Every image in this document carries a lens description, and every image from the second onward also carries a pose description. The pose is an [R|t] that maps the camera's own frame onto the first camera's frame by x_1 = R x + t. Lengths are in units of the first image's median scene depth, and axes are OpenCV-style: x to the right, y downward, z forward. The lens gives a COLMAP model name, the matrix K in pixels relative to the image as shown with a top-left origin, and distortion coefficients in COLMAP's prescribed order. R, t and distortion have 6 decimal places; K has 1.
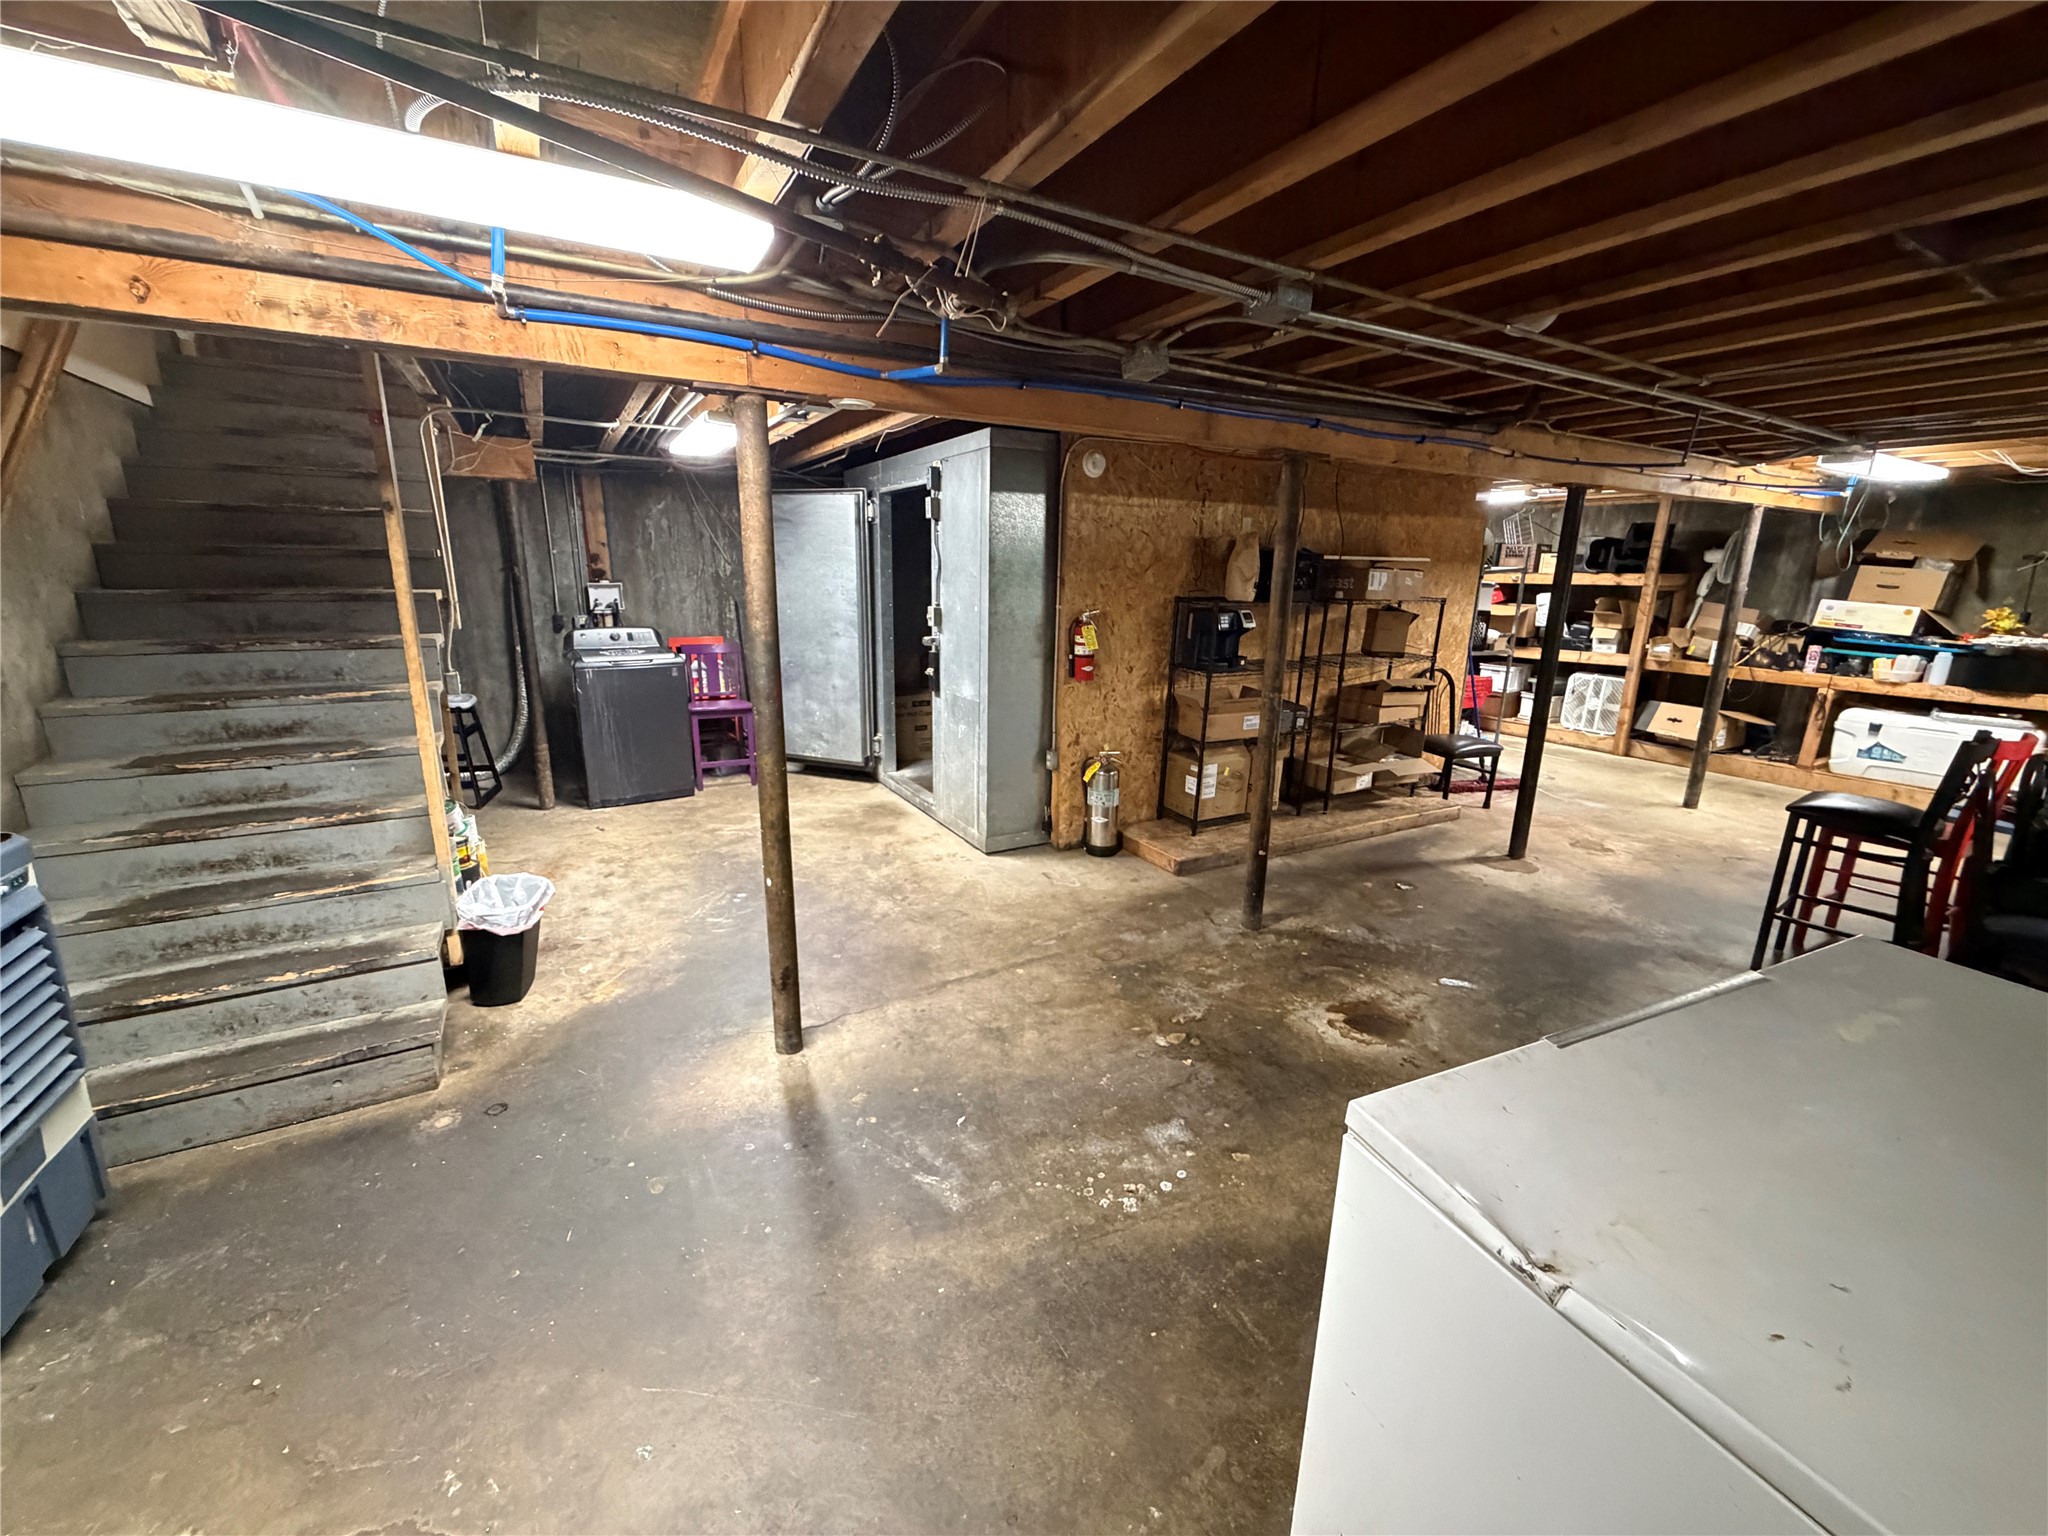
lens RADIAL K [[815.9, 0, 1018.4], [0, 815.9, 766.6], [0, 0, 1]] dist [0.000124, -0.000128]
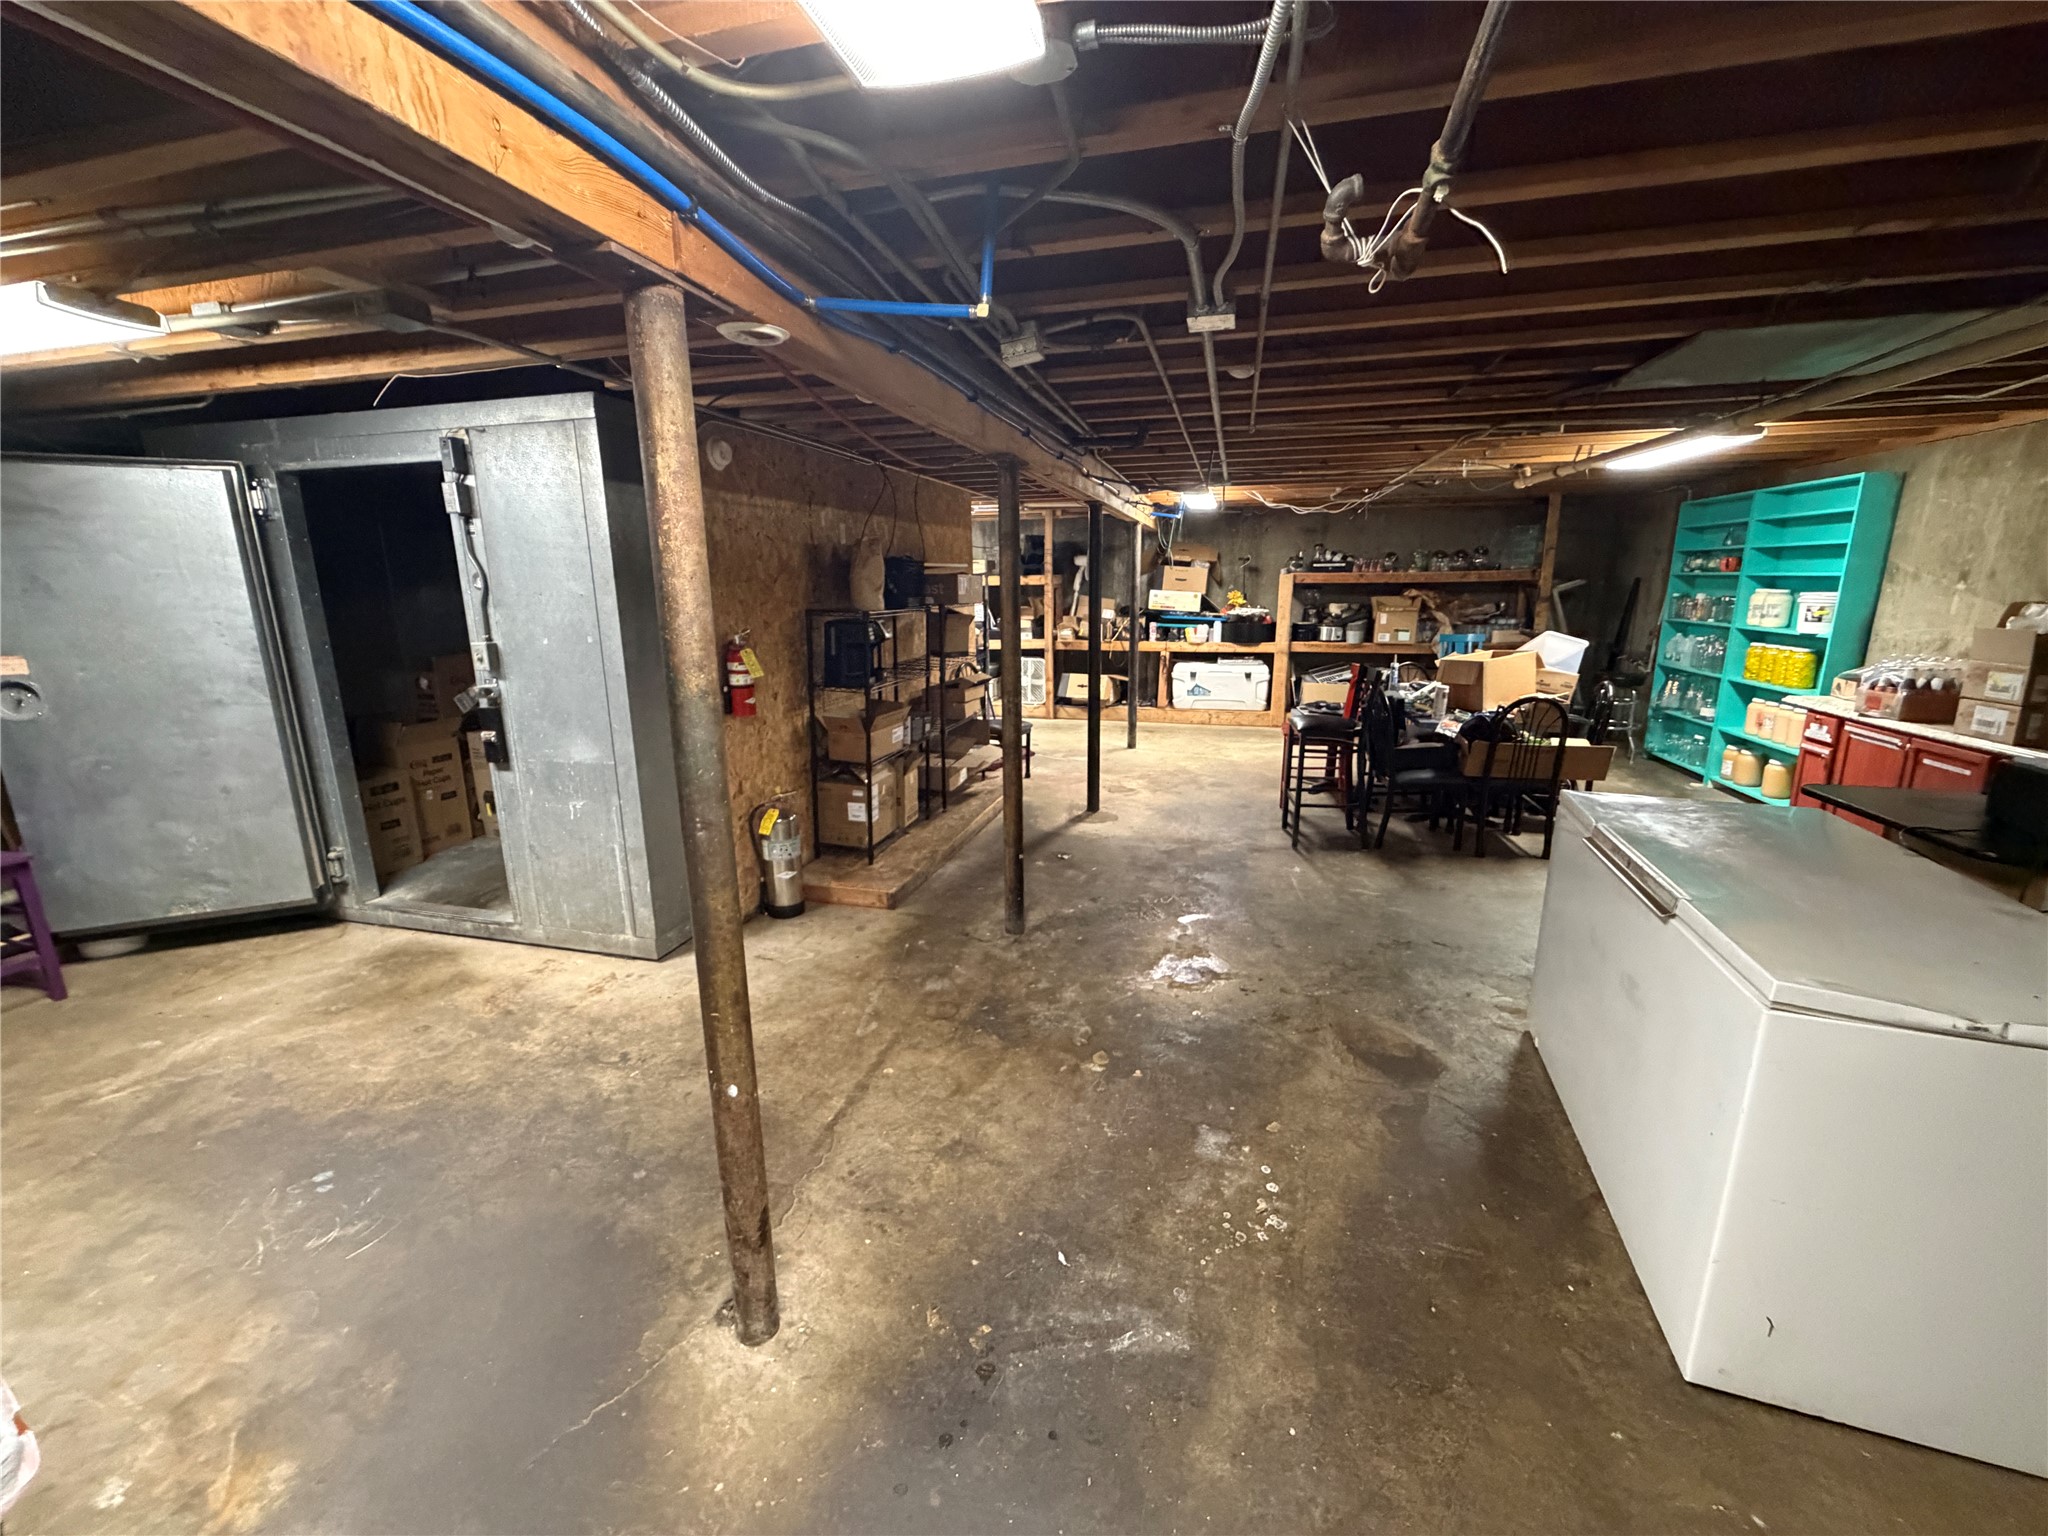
lens RADIAL K [[815.9, 0, 1025.1], [0, 815.9, 767.4], [0, 0, 1]] dist [0.000124, -0.000128]
pose [[0.697278, -0.184366, 0.692685, -0.279773], [0.191869, 0.979099, 0.067457, -0.051366], [-0.690644, 0.085868, 0.718079, 0.199294]]
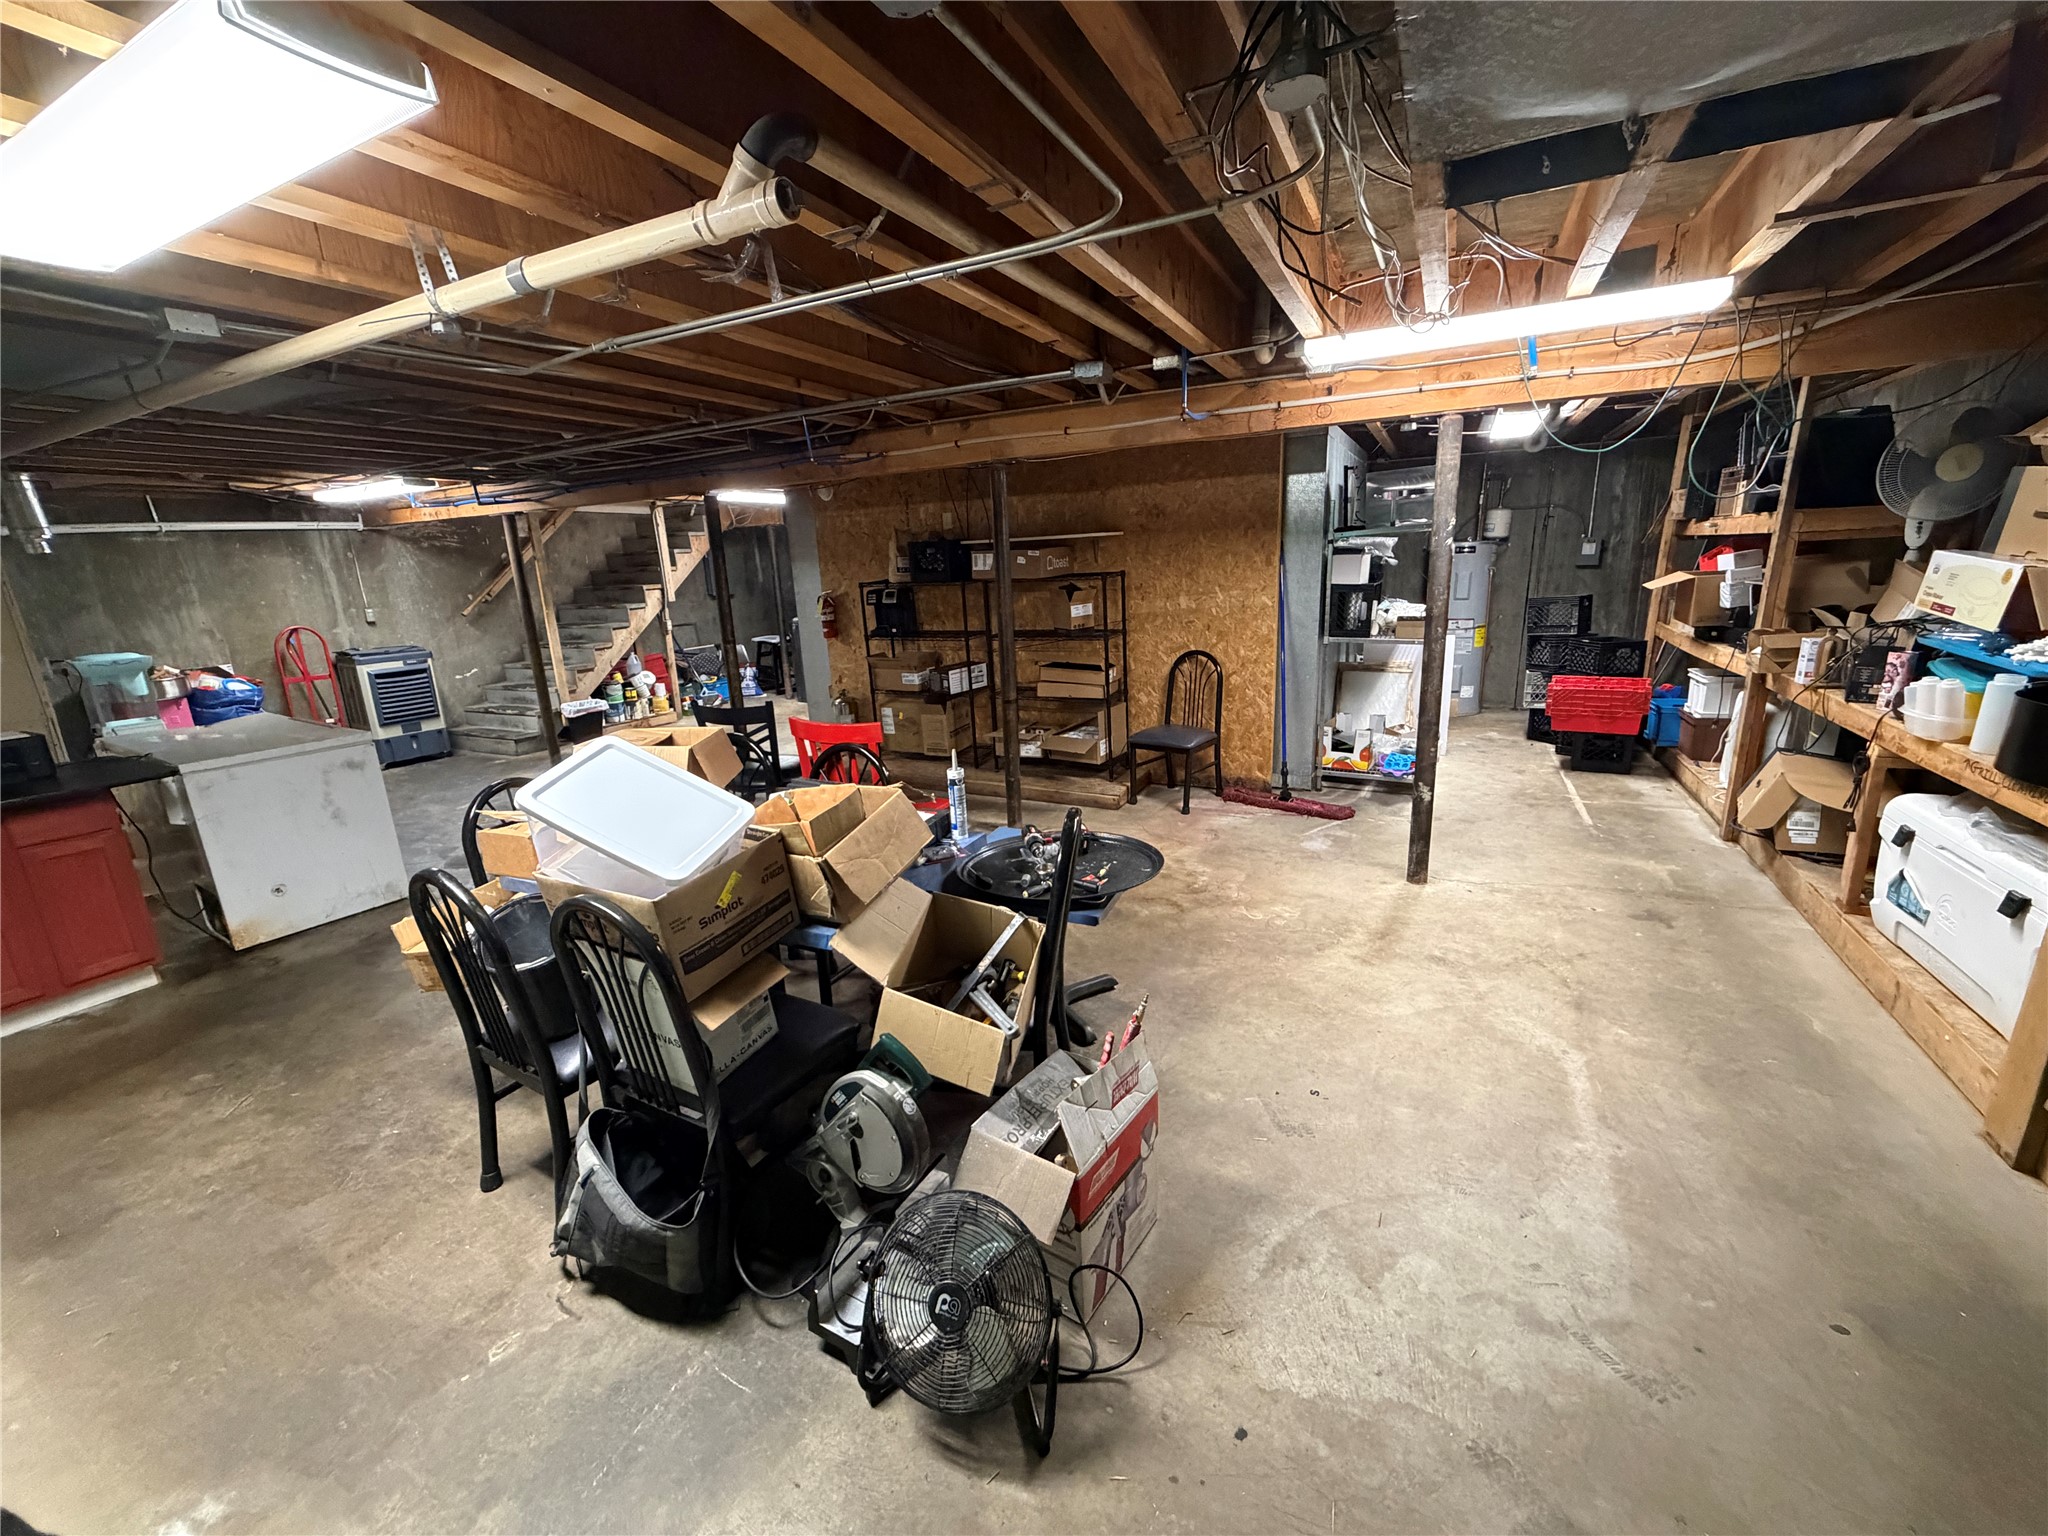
lens RADIAL K [[815.9, 0, 1021.7], [0, 815.9, 768.7], [0, 0, 1]] dist [0.000124, -0.000128]
pose [[0.550246, 0.167795, -0.817970, 1.407159], [-0.151107, 0.983437, 0.100089, -0.068566], [0.821217, 0.068527, 0.566487, 0.429347]]
